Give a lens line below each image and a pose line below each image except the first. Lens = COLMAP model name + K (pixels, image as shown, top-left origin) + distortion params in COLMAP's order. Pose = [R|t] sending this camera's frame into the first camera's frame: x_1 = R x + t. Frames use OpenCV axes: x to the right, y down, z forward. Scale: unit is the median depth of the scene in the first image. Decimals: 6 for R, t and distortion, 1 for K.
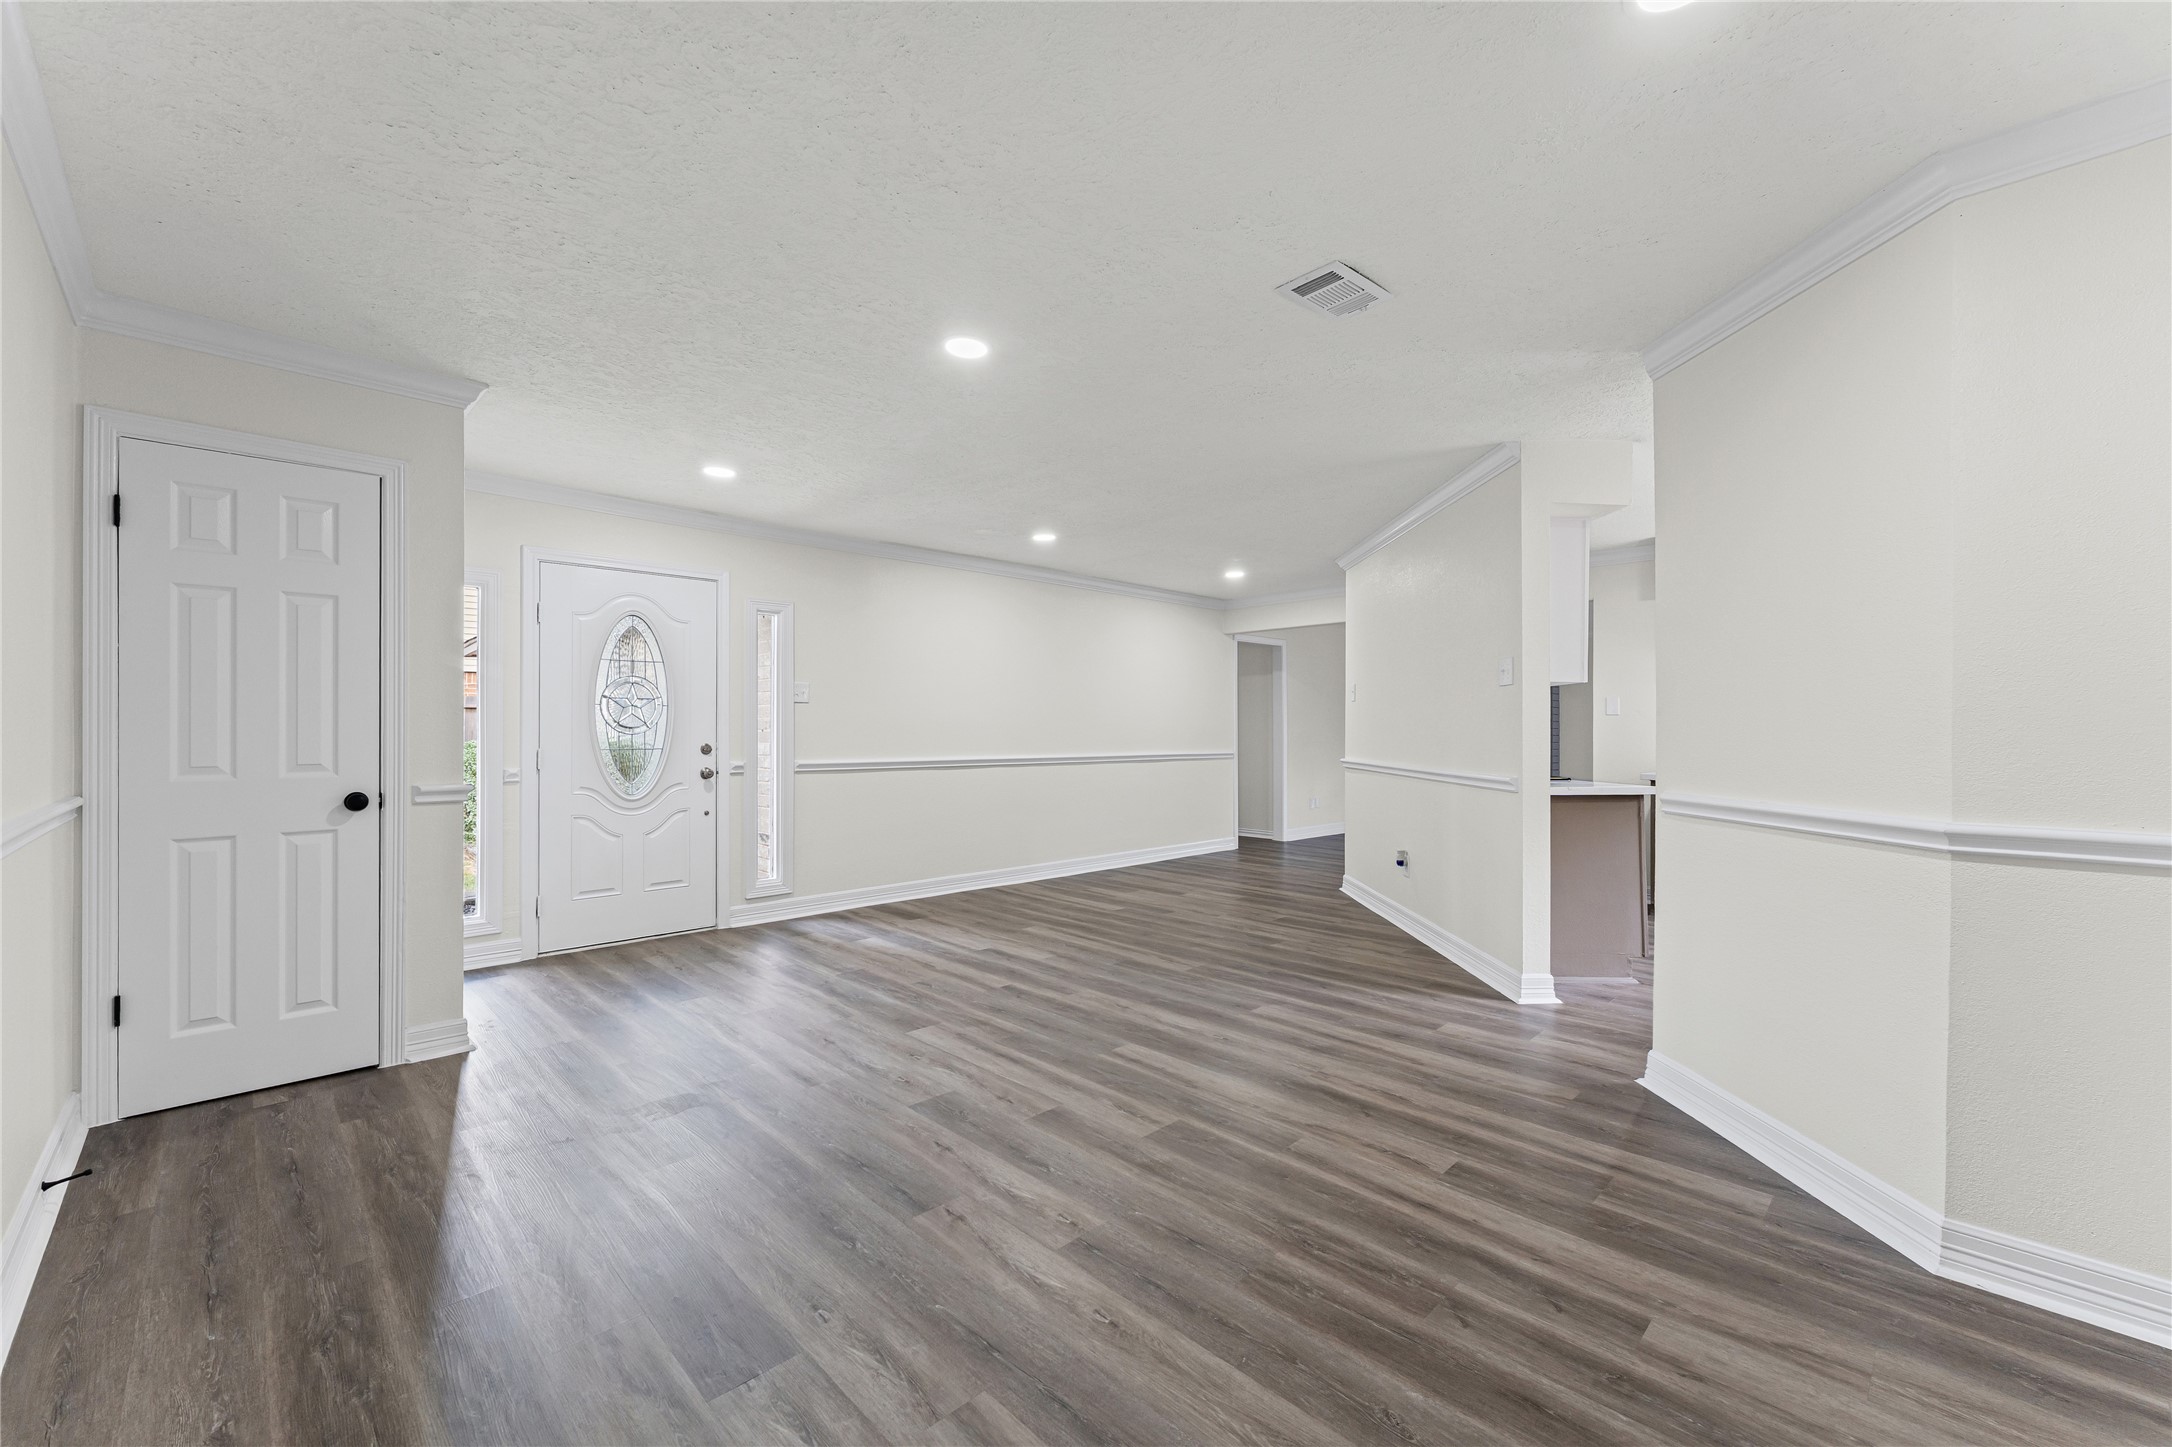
lens RADIAL K [[865.0, 0, 1076.9], [0, 865.0, 724.8], [0, 0, 1]] dist [-0.001129, -0.000670]
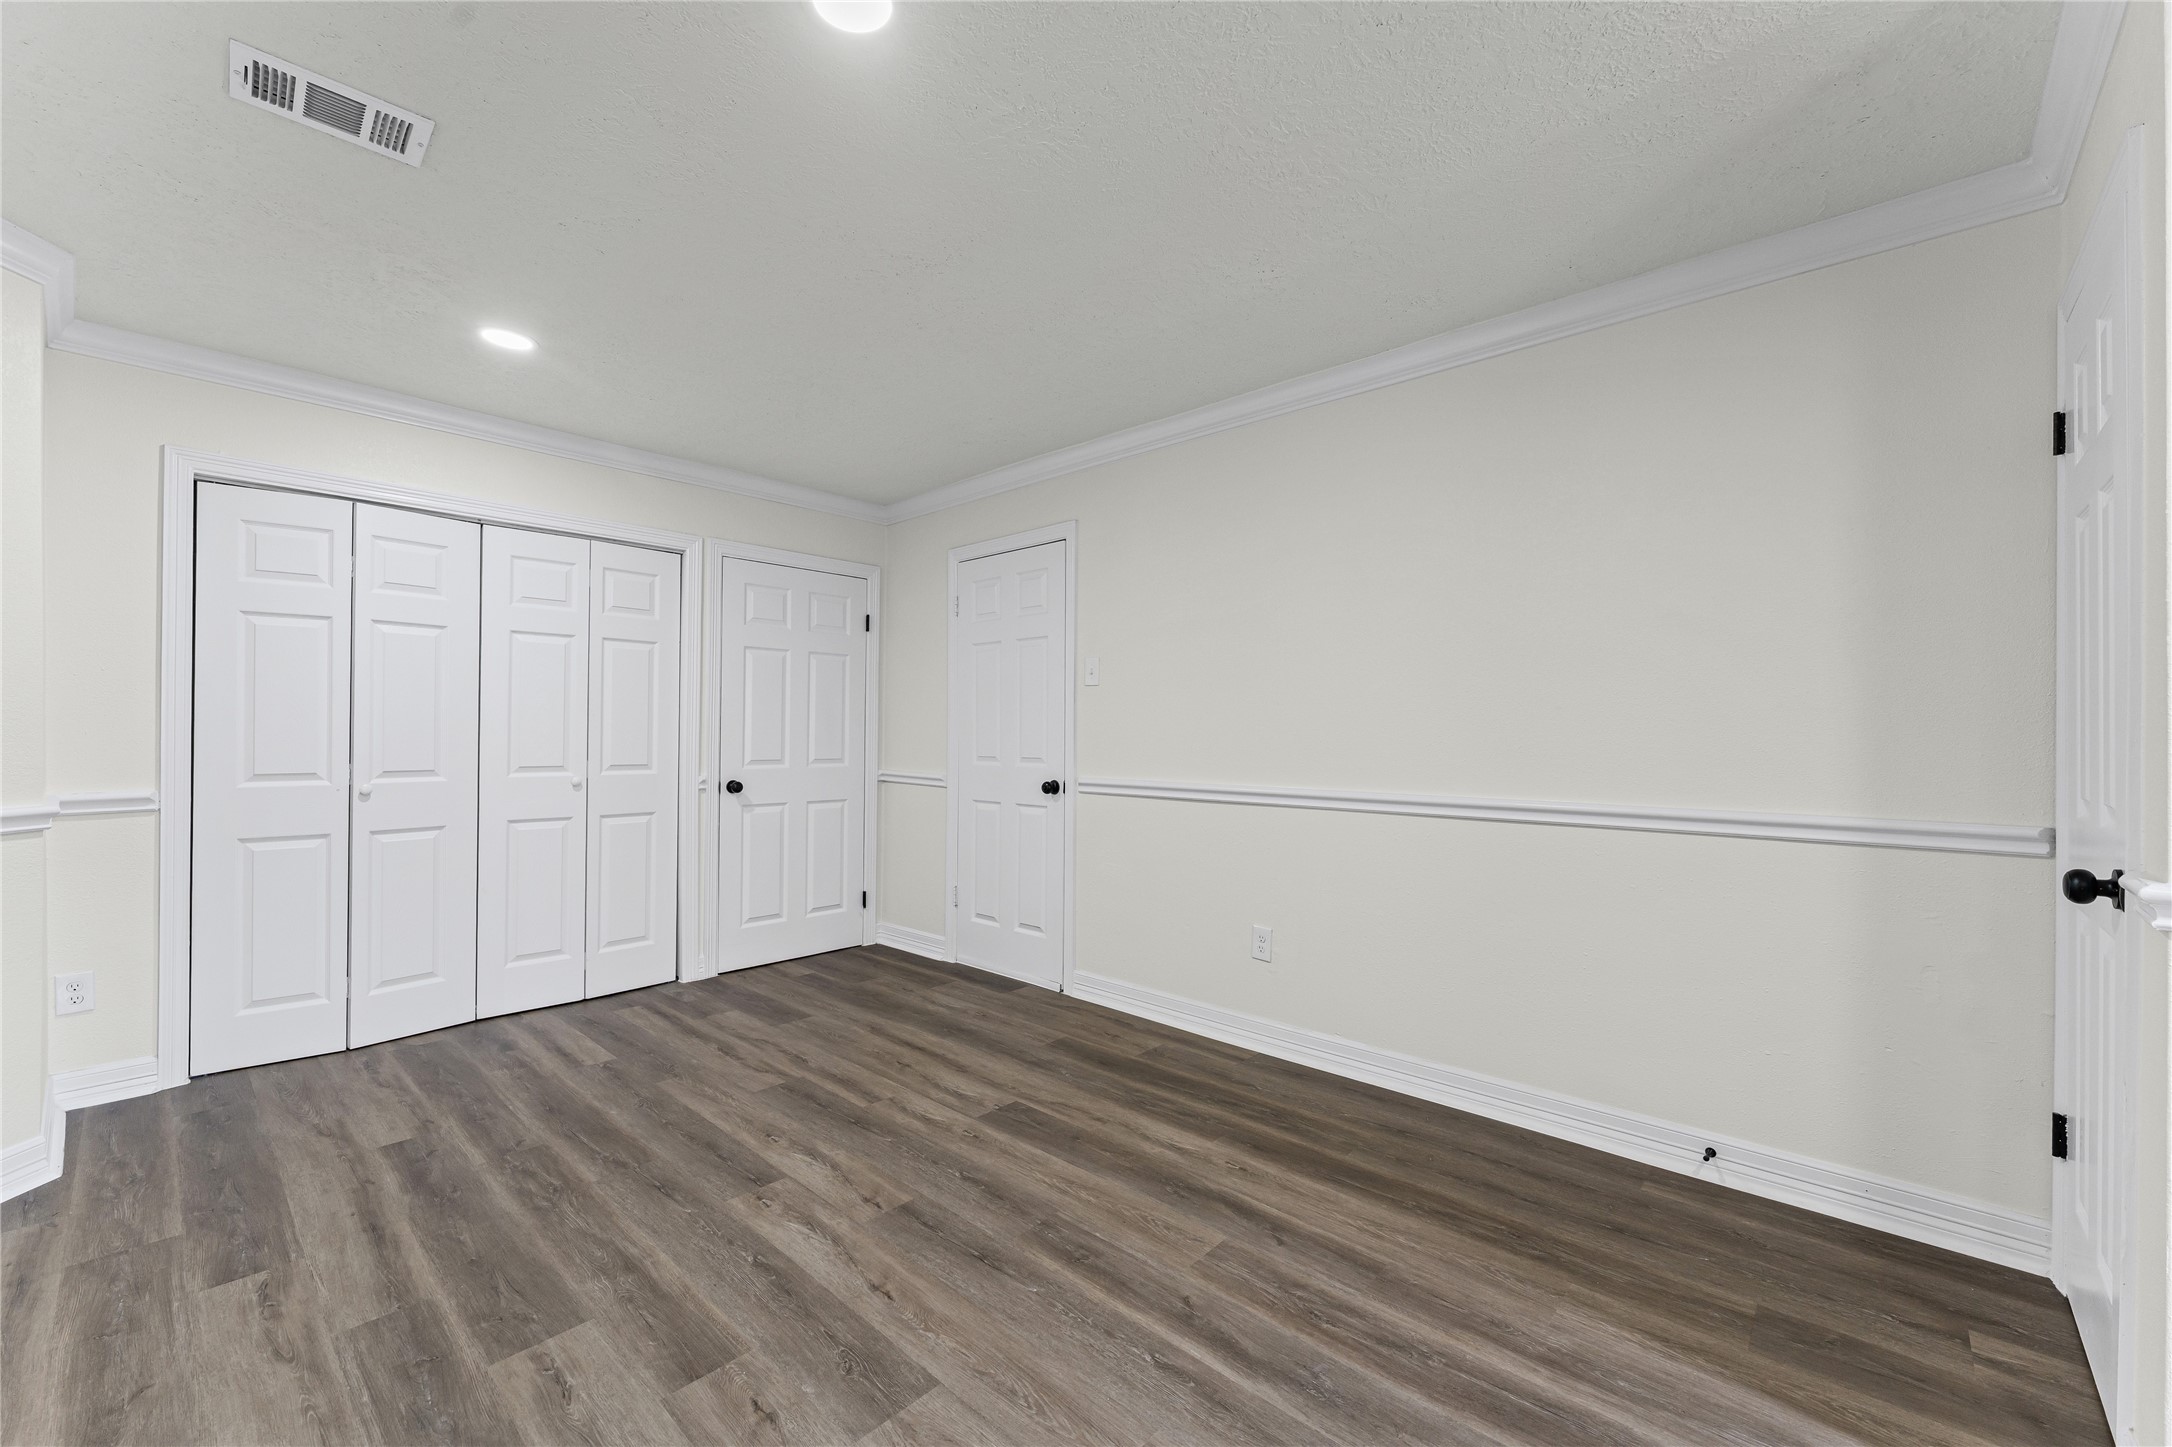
lens RADIAL K [[865.0, 0, 1077.6], [0, 865.0, 728.4], [0, 0, 1]] dist [-0.001129, -0.000670]
pose [[-0.998535, -0.005977, -0.053770, -0.298732], [-0.005302, 0.999905, -0.012684, 0.011789], [0.053841, -0.012380, -0.998473, 1.873480]]
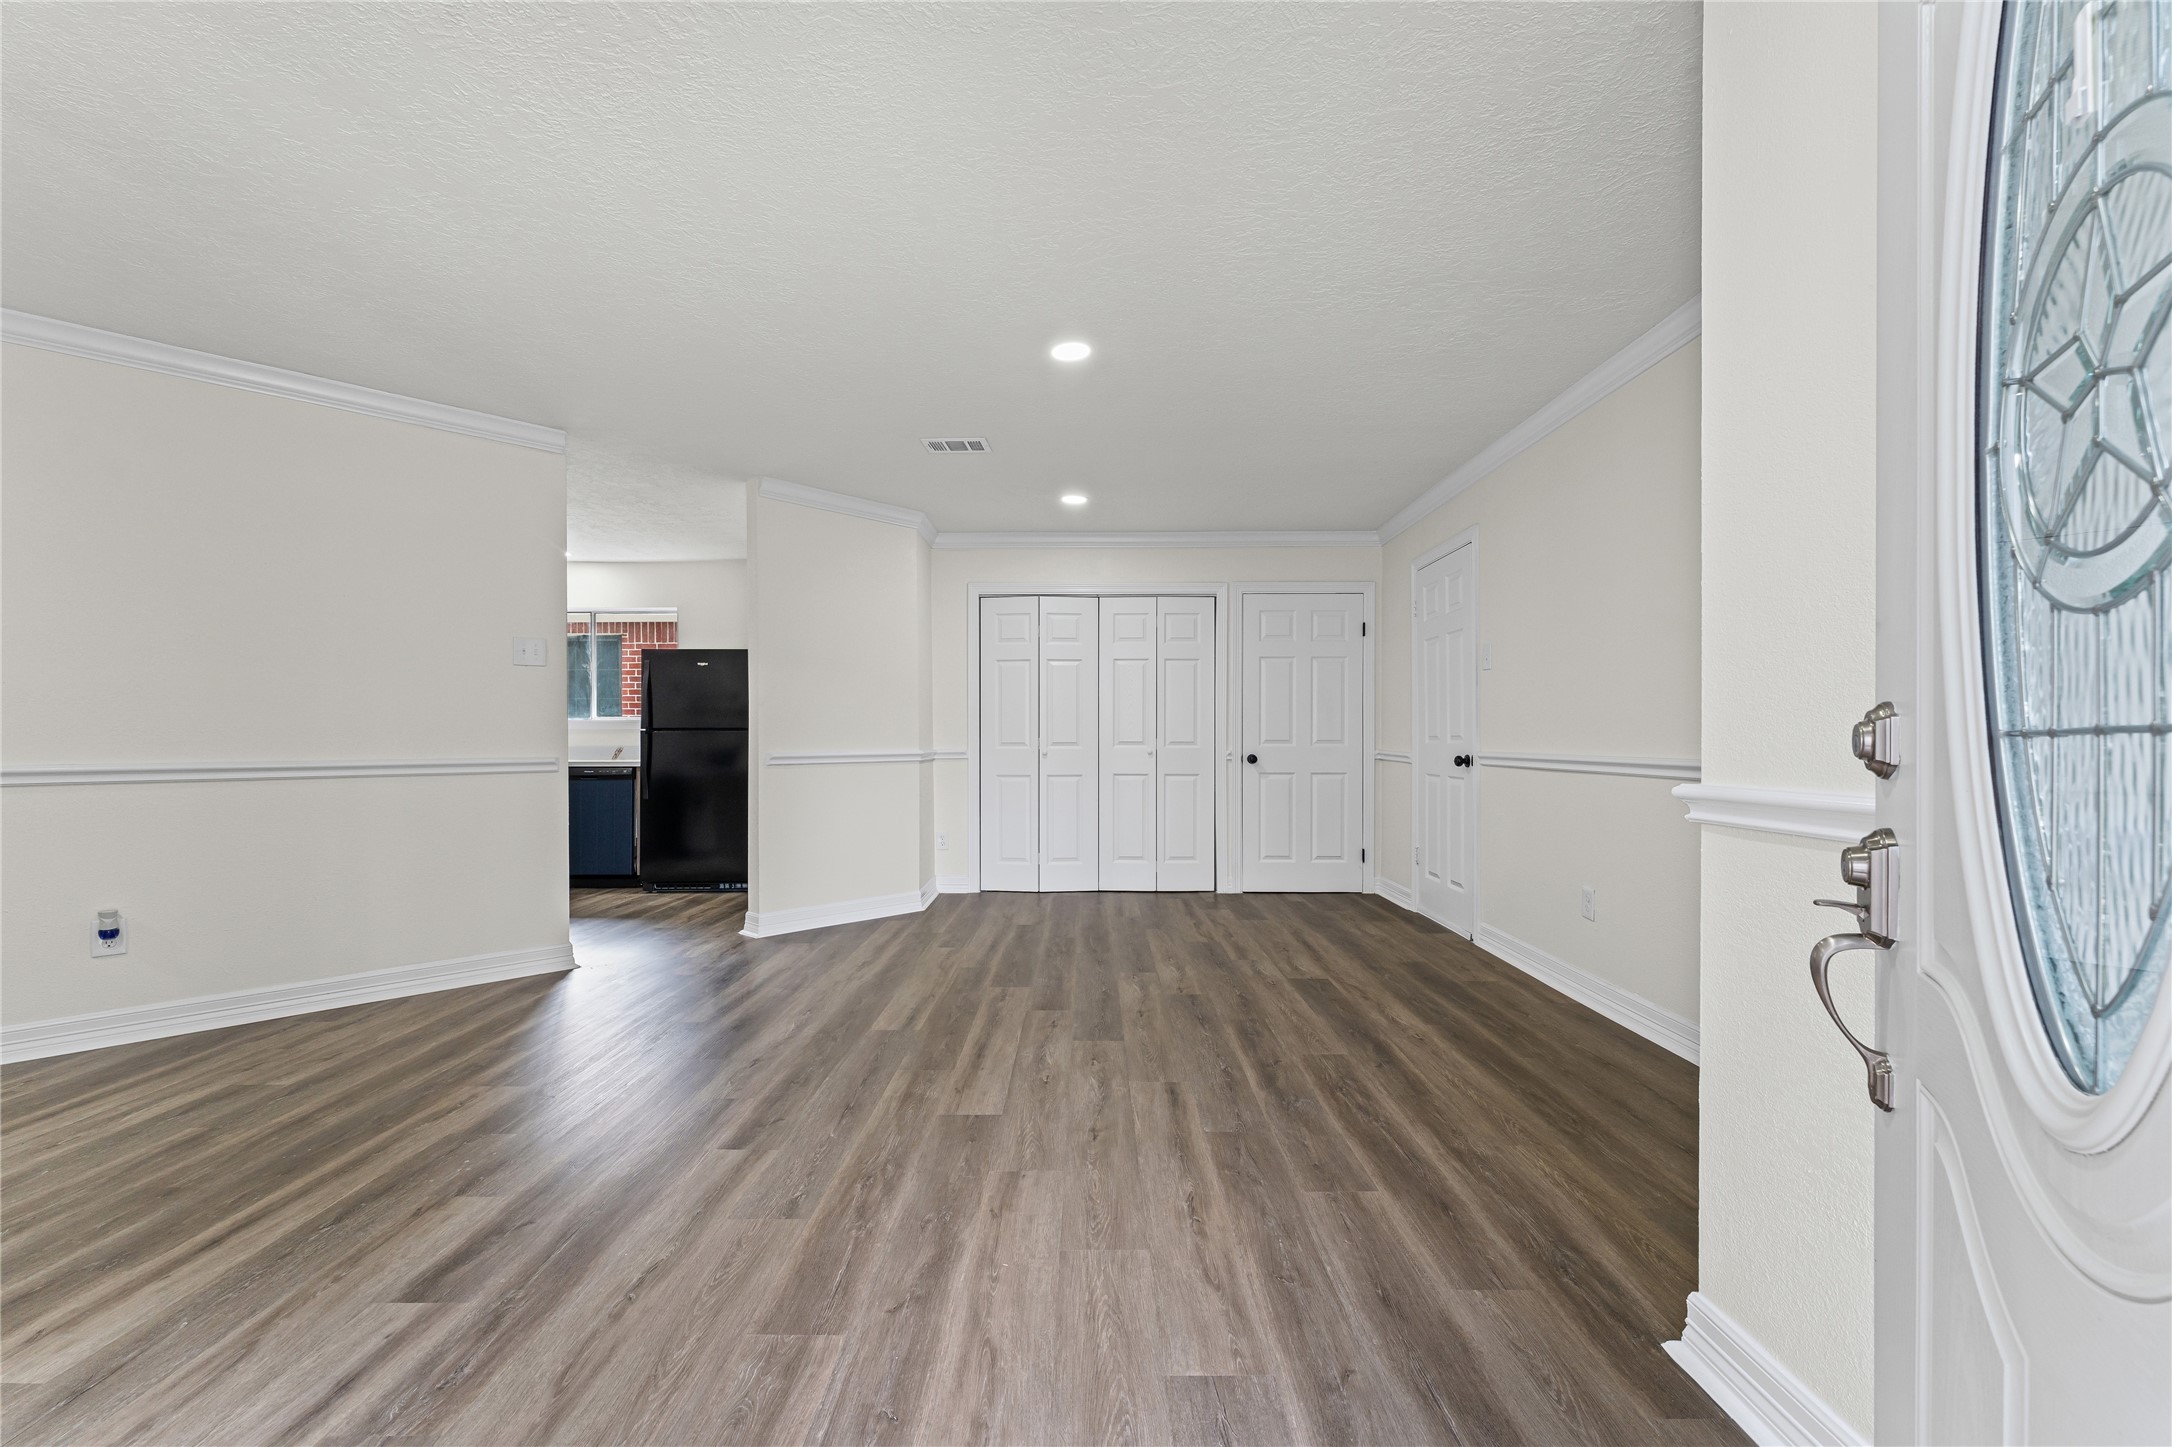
lens RADIAL K [[865.0, 0, 1077.4], [0, 865.0, 733.7], [0, 0, 1]] dist [-0.001129, -0.000670]
pose [[-0.707353, 0.002528, 0.706856, -1.109983], [-0.004818, 0.999953, -0.008397, 0.066106], [-0.706844, -0.009345, -0.707308, 2.163287]]
